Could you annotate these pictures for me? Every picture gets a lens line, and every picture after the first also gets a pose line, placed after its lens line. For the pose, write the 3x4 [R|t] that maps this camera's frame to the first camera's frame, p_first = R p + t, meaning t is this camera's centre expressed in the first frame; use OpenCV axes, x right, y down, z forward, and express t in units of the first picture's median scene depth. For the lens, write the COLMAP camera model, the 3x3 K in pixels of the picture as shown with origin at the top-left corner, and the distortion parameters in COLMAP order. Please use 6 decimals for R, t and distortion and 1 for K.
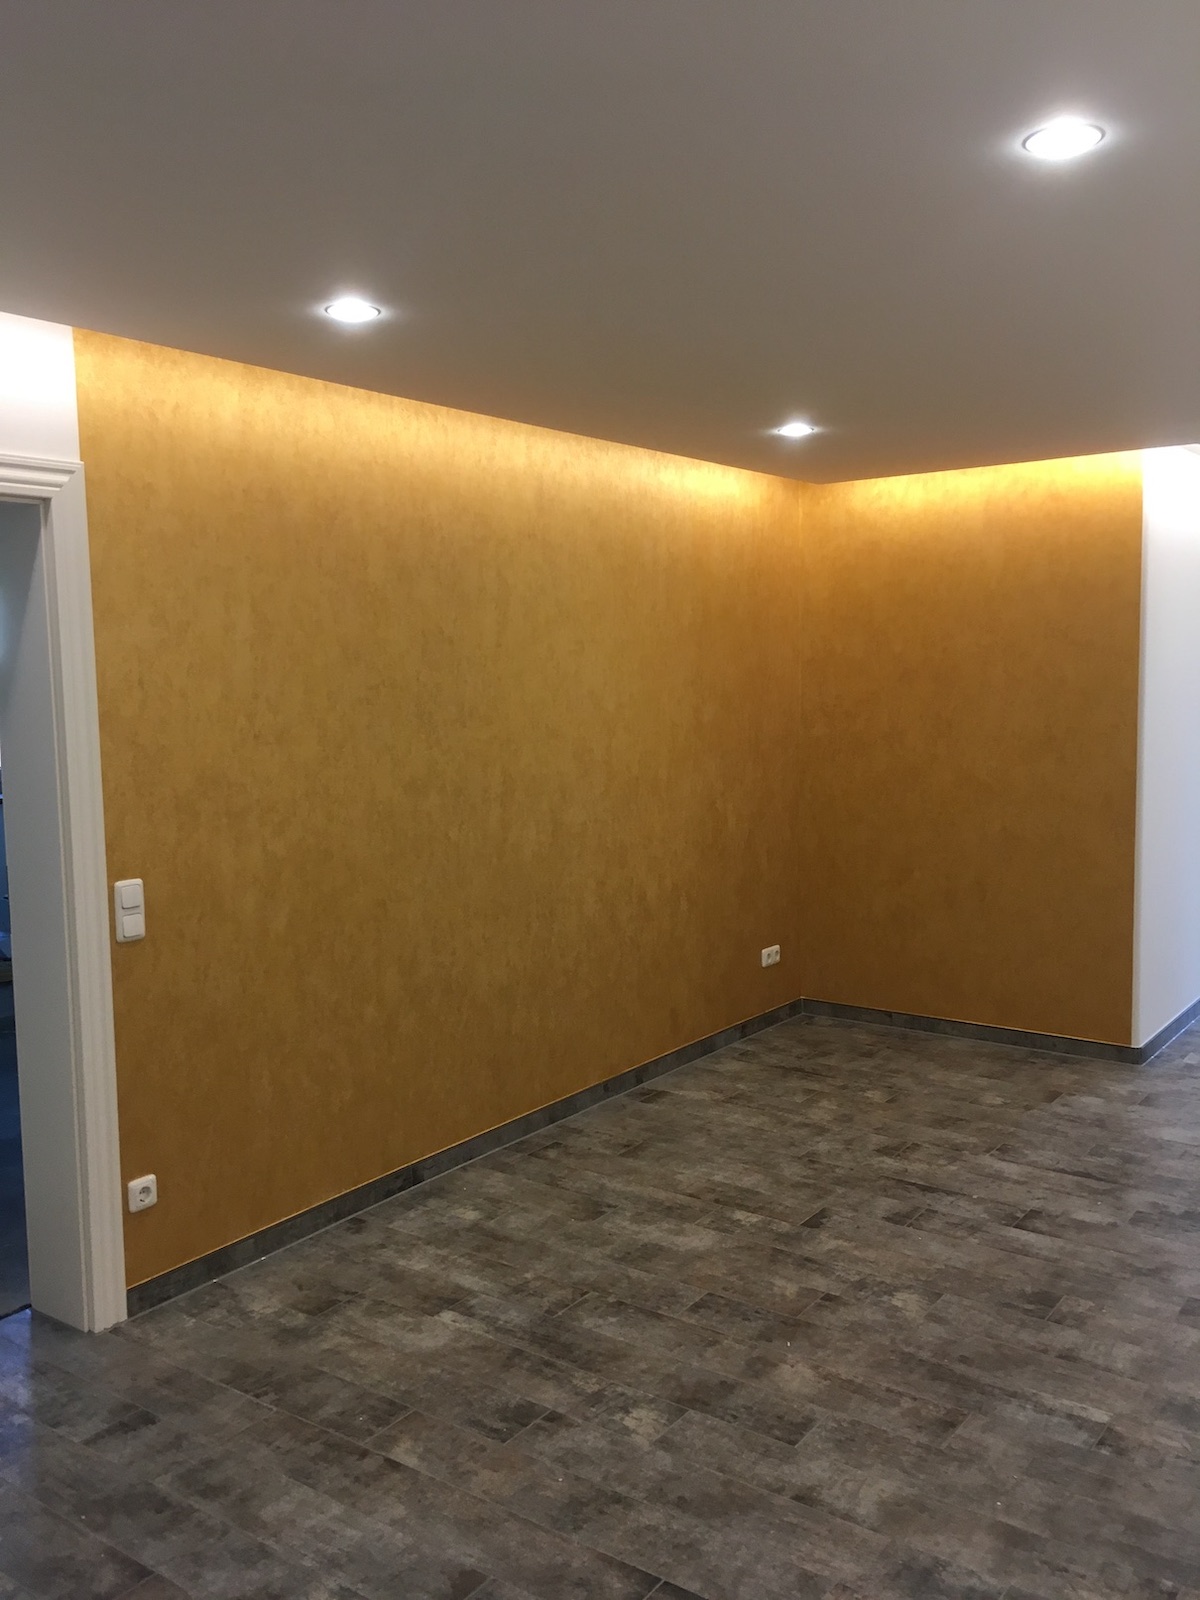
lens RADIAL K [[1382.2, 0, 600.0], [0, 1382.2, 800.0], [0, 0, 1]] dist [0.101557, -0.154370]
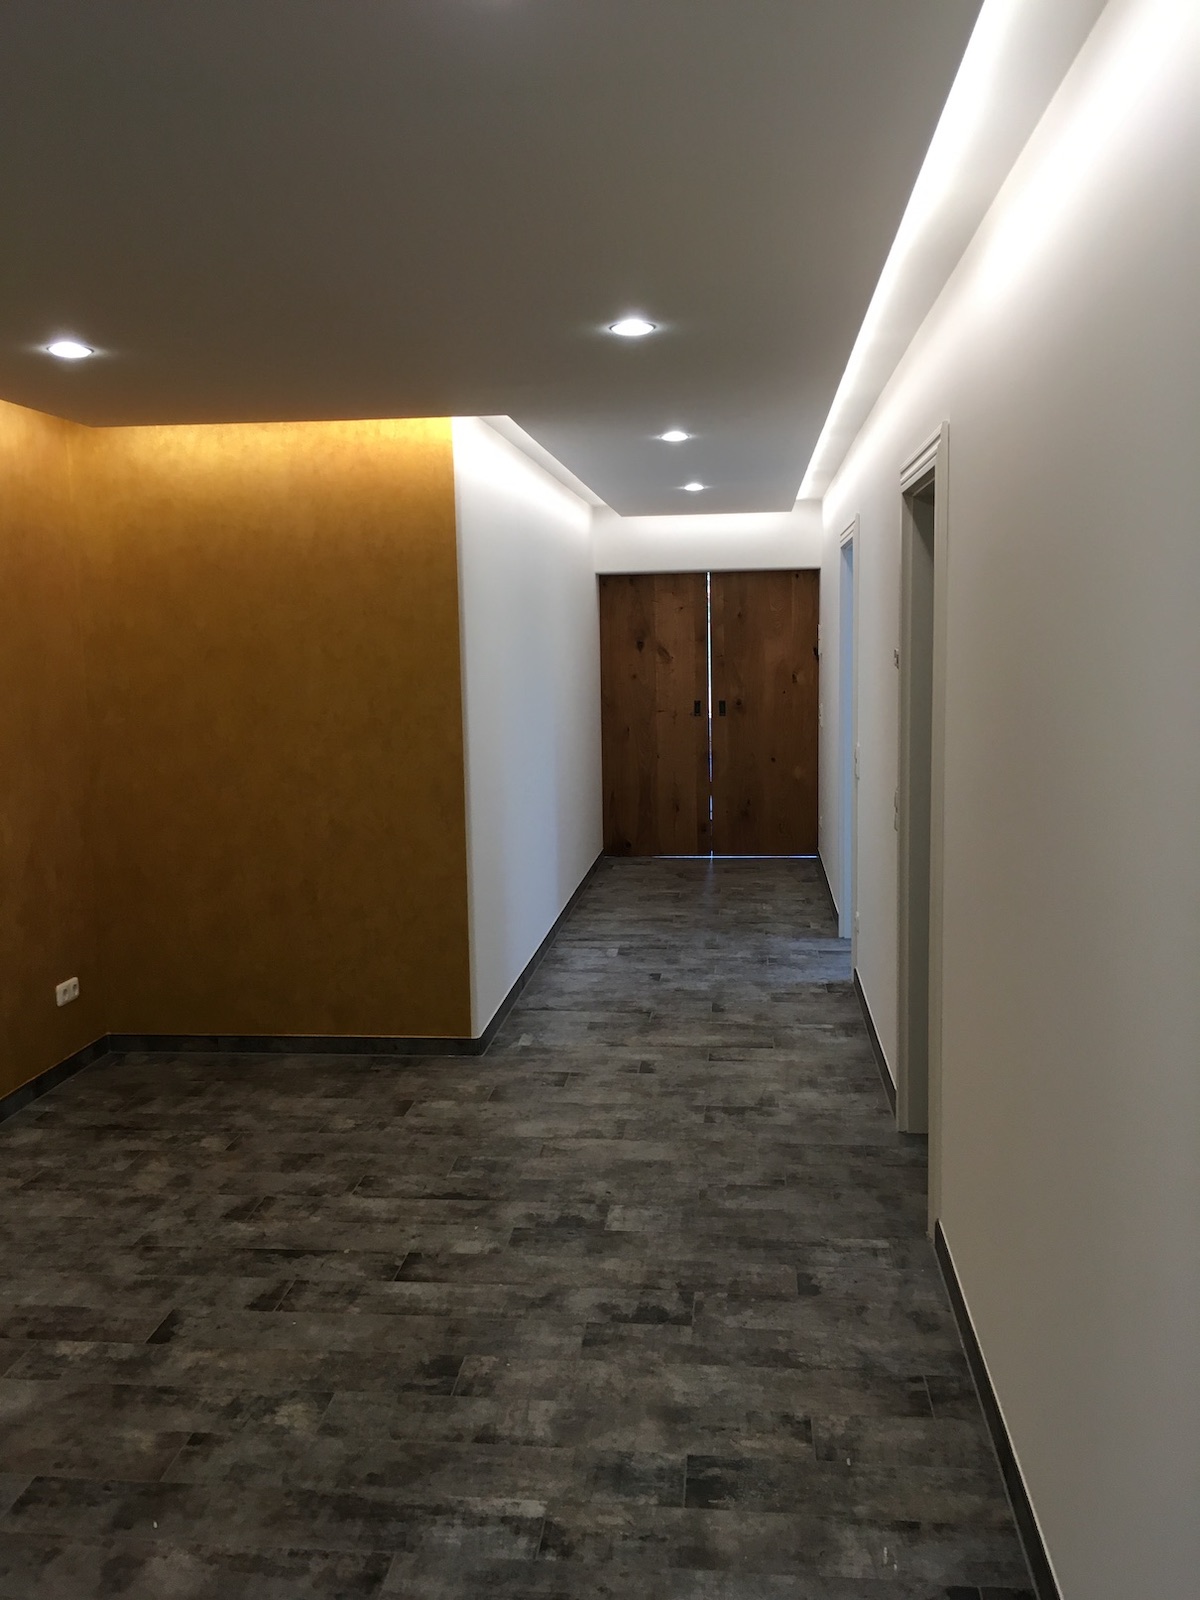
lens RADIAL K [[1382.2, 0, 600.0], [0, 1382.2, 800.0], [0, 0, 1]] dist [0.101557, -0.154370]
pose [[0.869413, -0.058170, 0.490651, -0.007023], [0.050270, 0.998306, 0.029278, -0.016305], [-0.491523, -0.000790, 0.870864, 0.161035]]
